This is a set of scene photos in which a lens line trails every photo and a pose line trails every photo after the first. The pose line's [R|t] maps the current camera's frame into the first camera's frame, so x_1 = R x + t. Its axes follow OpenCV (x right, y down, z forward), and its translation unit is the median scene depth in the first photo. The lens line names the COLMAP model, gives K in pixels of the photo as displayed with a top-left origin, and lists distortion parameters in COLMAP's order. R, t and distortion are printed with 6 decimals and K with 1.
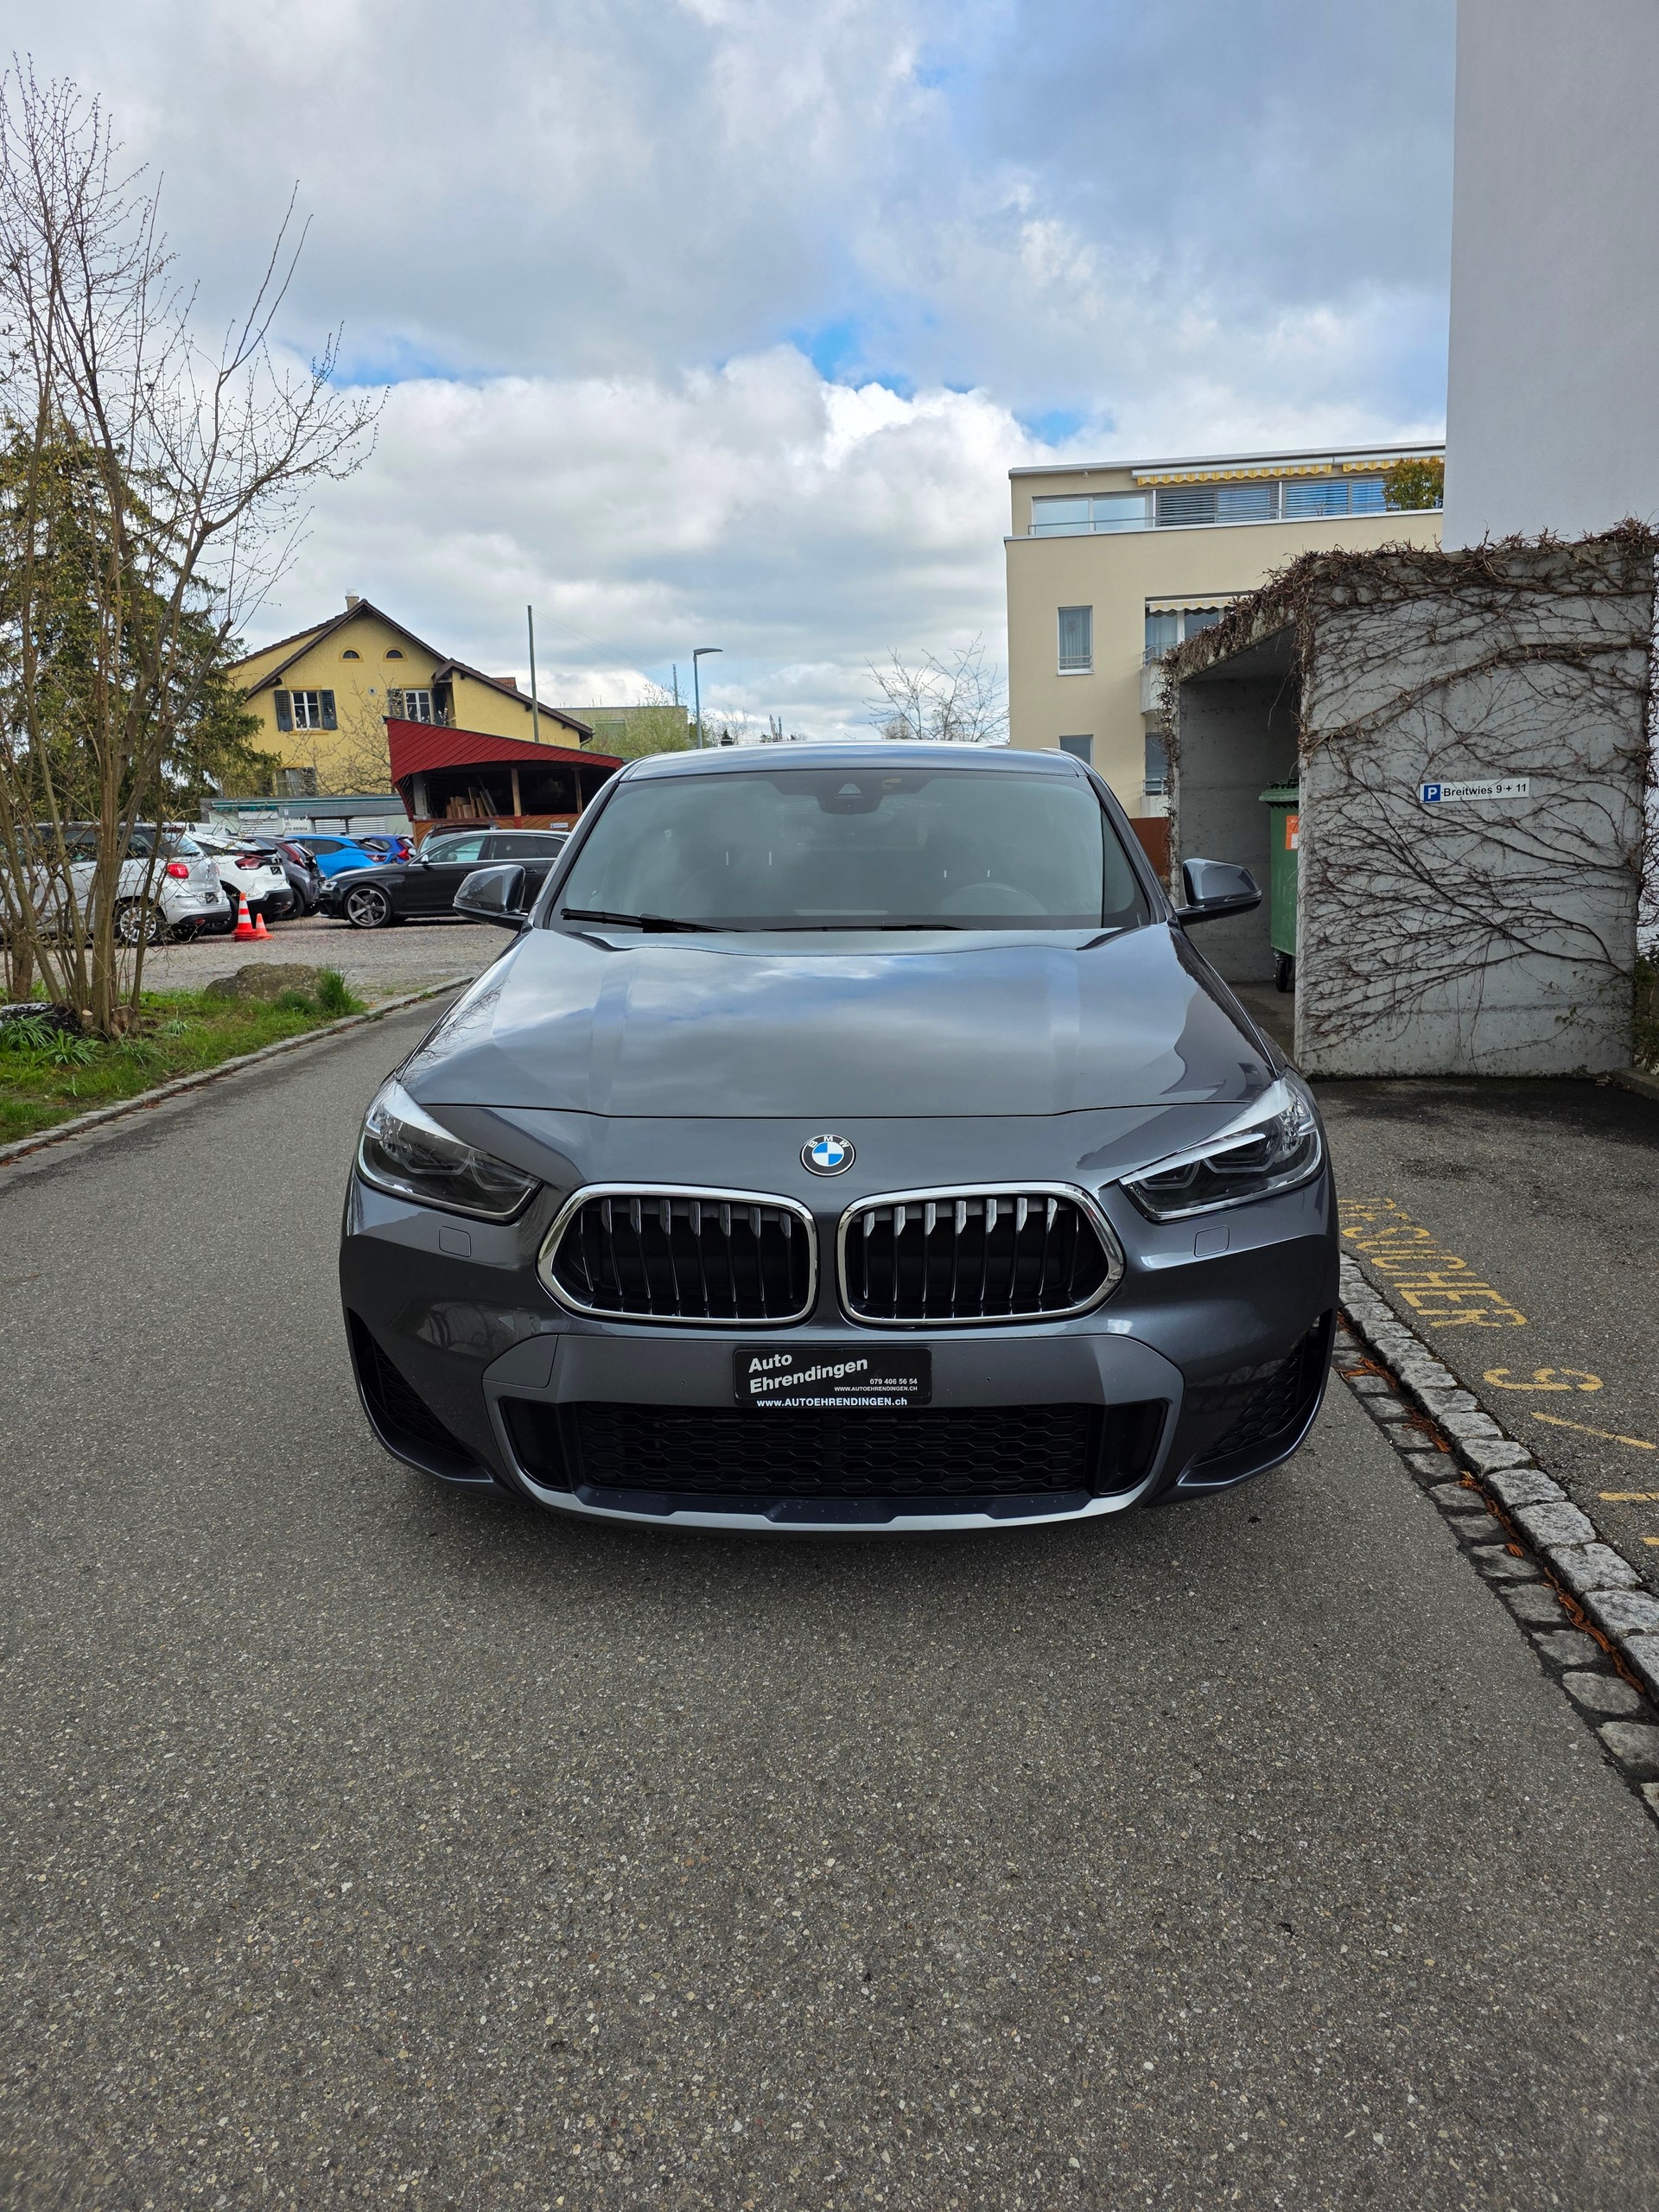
lens RADIAL K [[1489.4, 0, 831.0], [0, 1489.4, 1076.0], [0, 0, 1]] dist [0.048743, -0.041866]
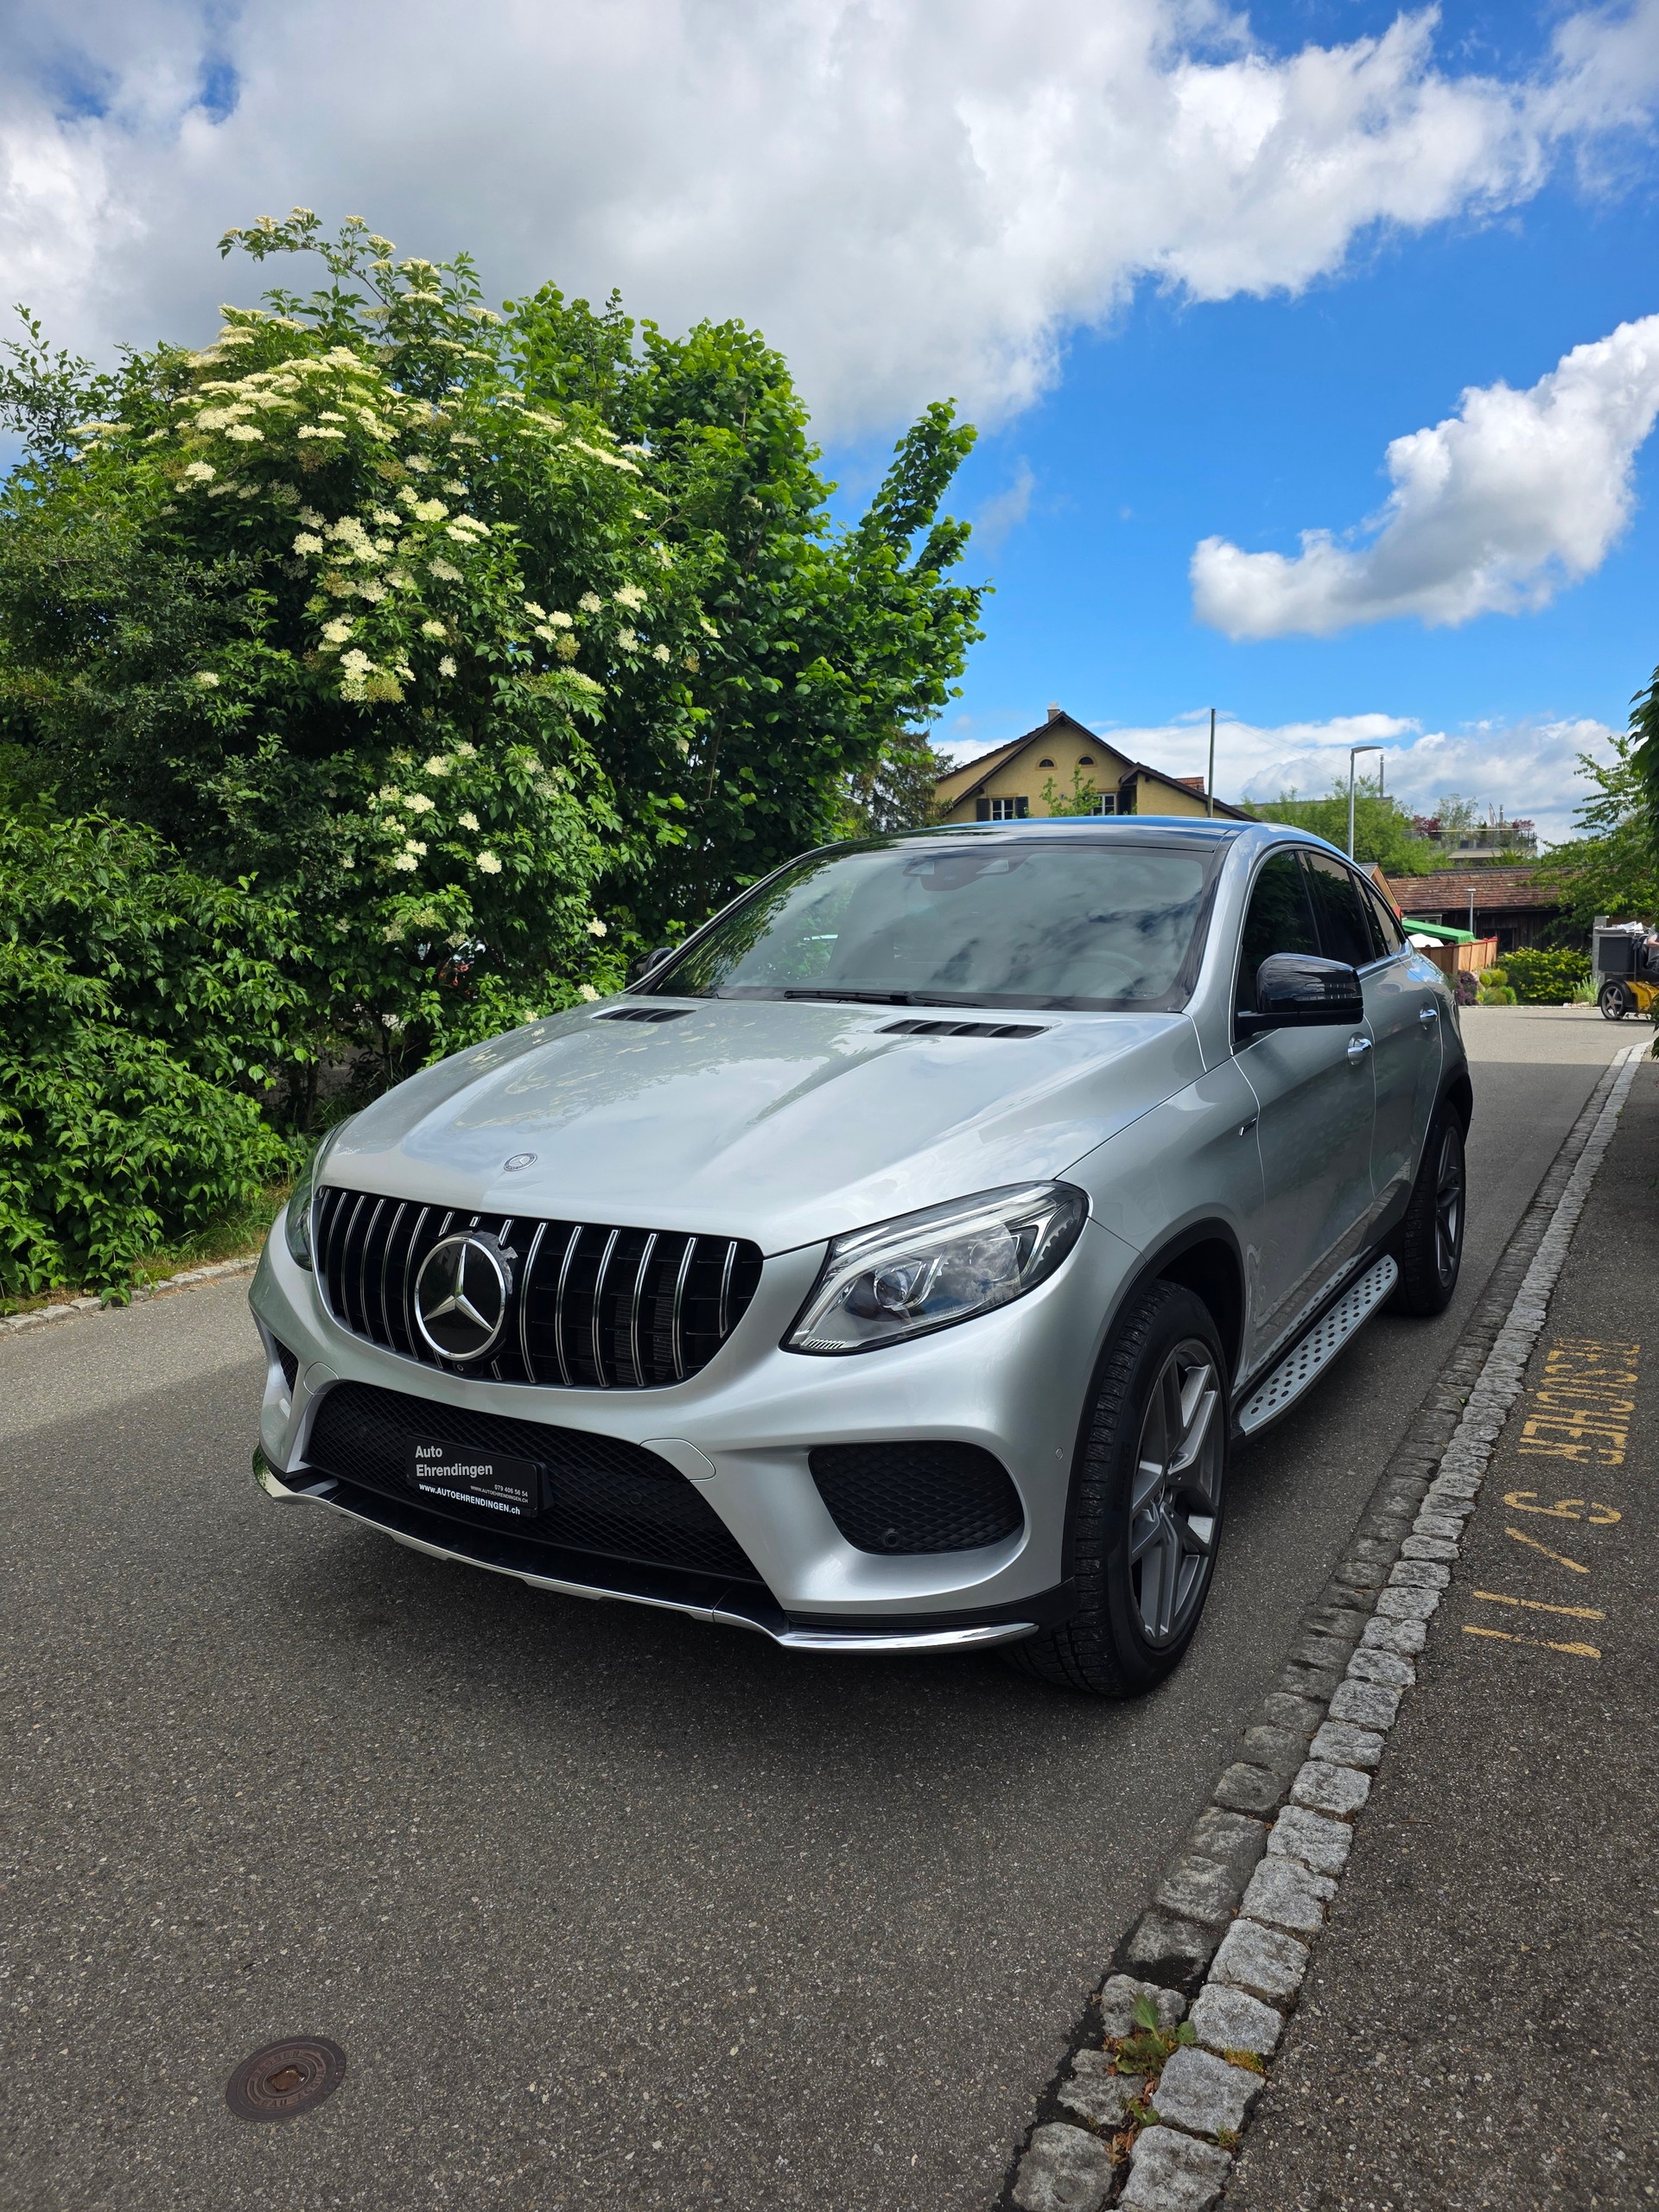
lens RADIAL K [[1487.5, 0, 825.8], [0, 1487.5, 1108.7], [0, 0, 1]] dist [0.054493, -0.045617]
pose [[0.892875, 0.067435, -0.445227, 0.246604], [-0.084793, 0.996214, -0.019158, -0.006180], [0.442250, 0.054858, 0.895213, -0.097999]]
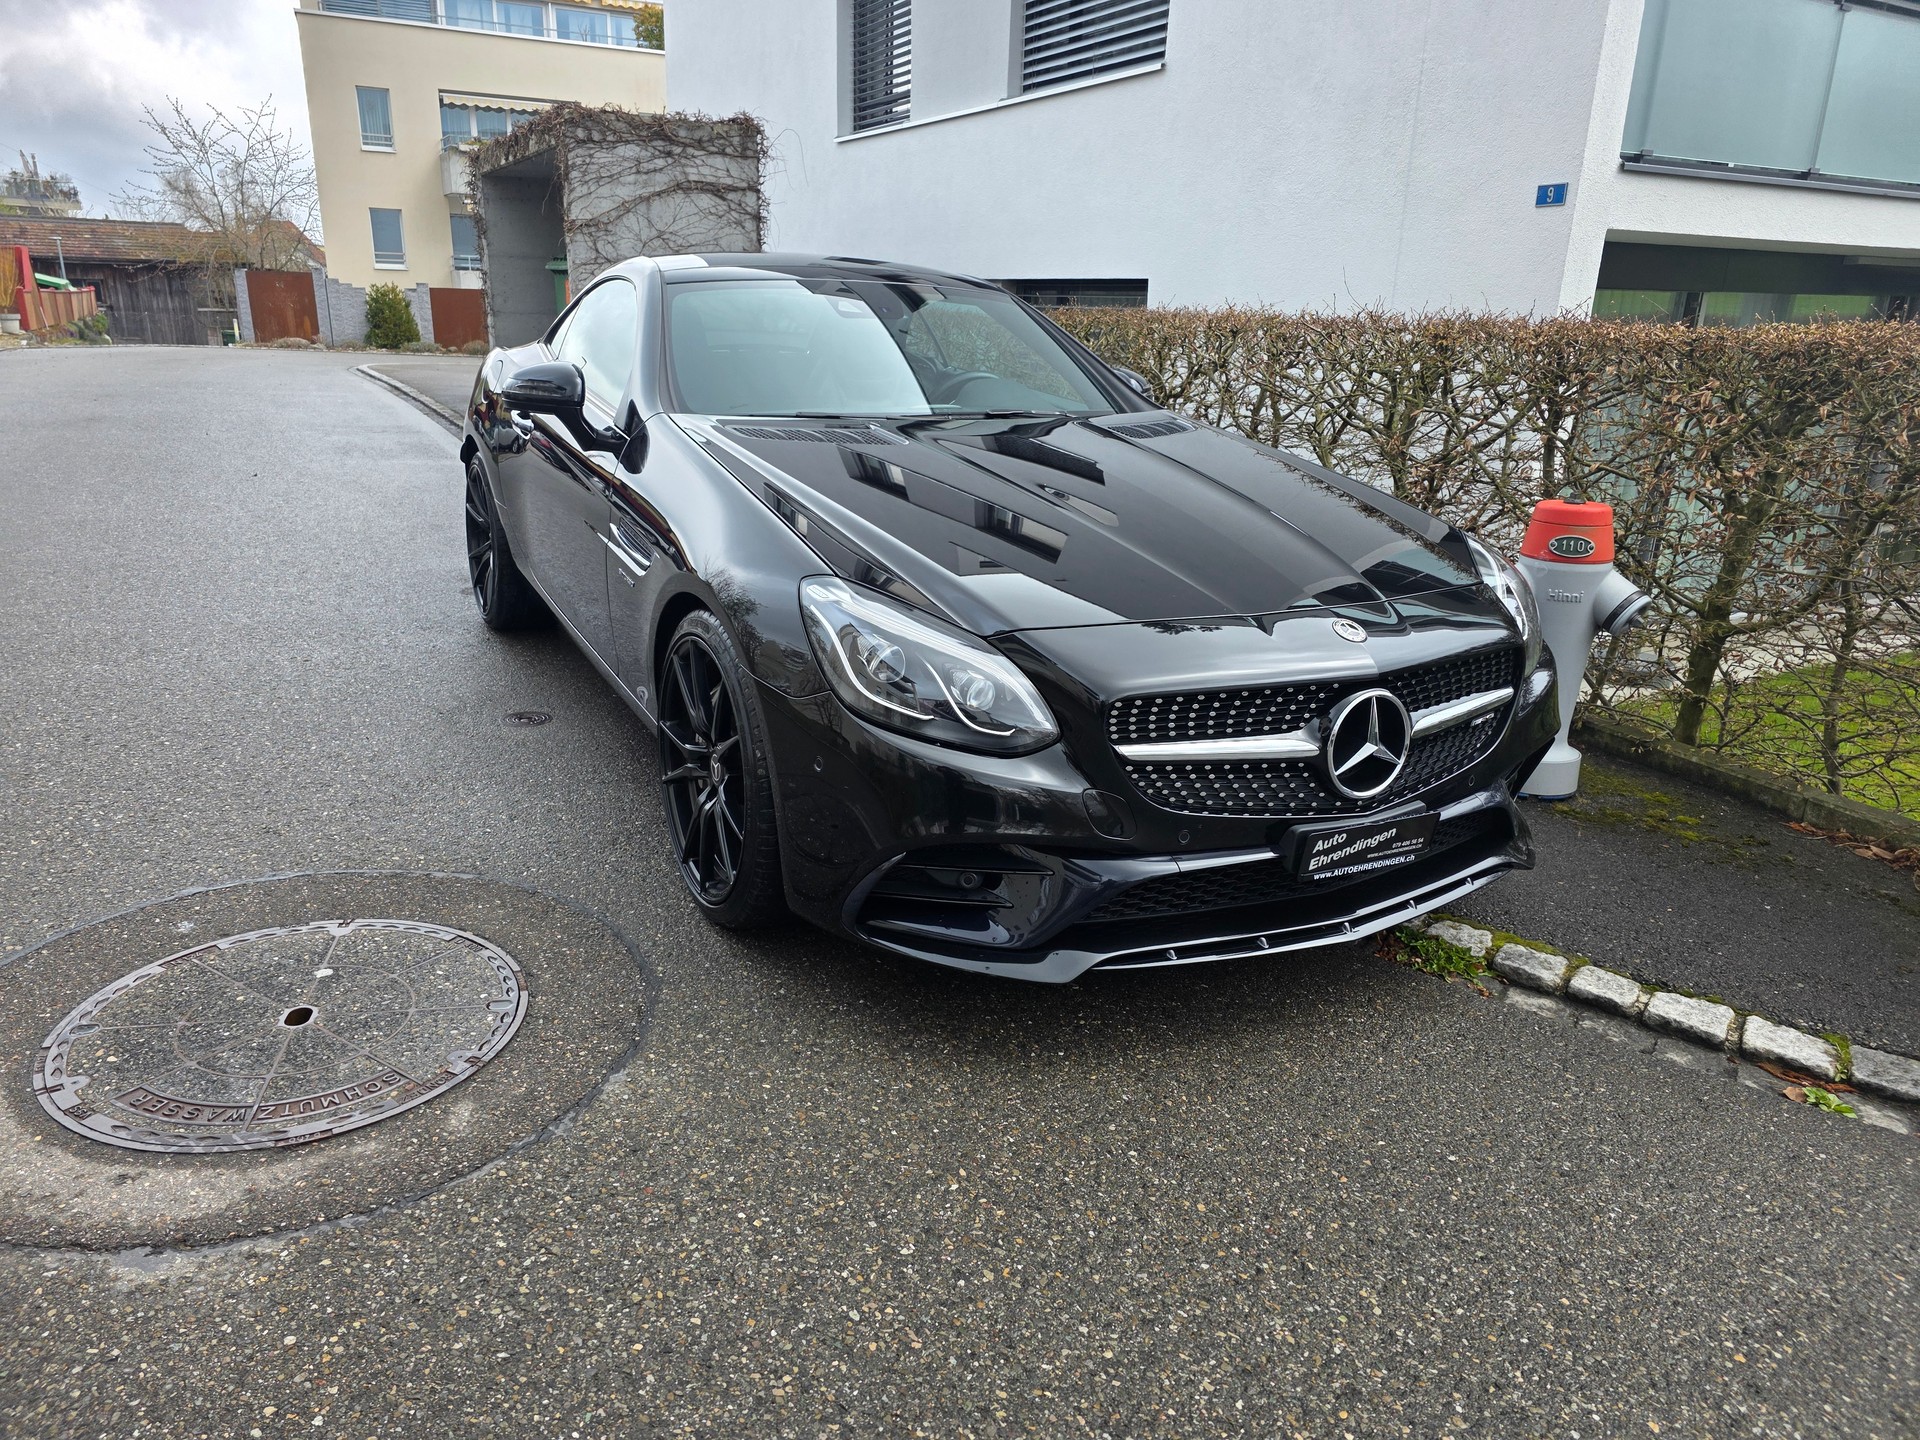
lens RADIAL K [[1291.2, 0, 952.7], [0, 1291.2, 717.6], [0, 0, 1]] dist [0.054493, -0.045617]
pose [[0.848160, -0.099273, 0.520356, -0.116223], [0.028896, 0.989492, 0.141674, 0.114607], [-0.528952, -0.105125, 0.842116, -0.461813]]
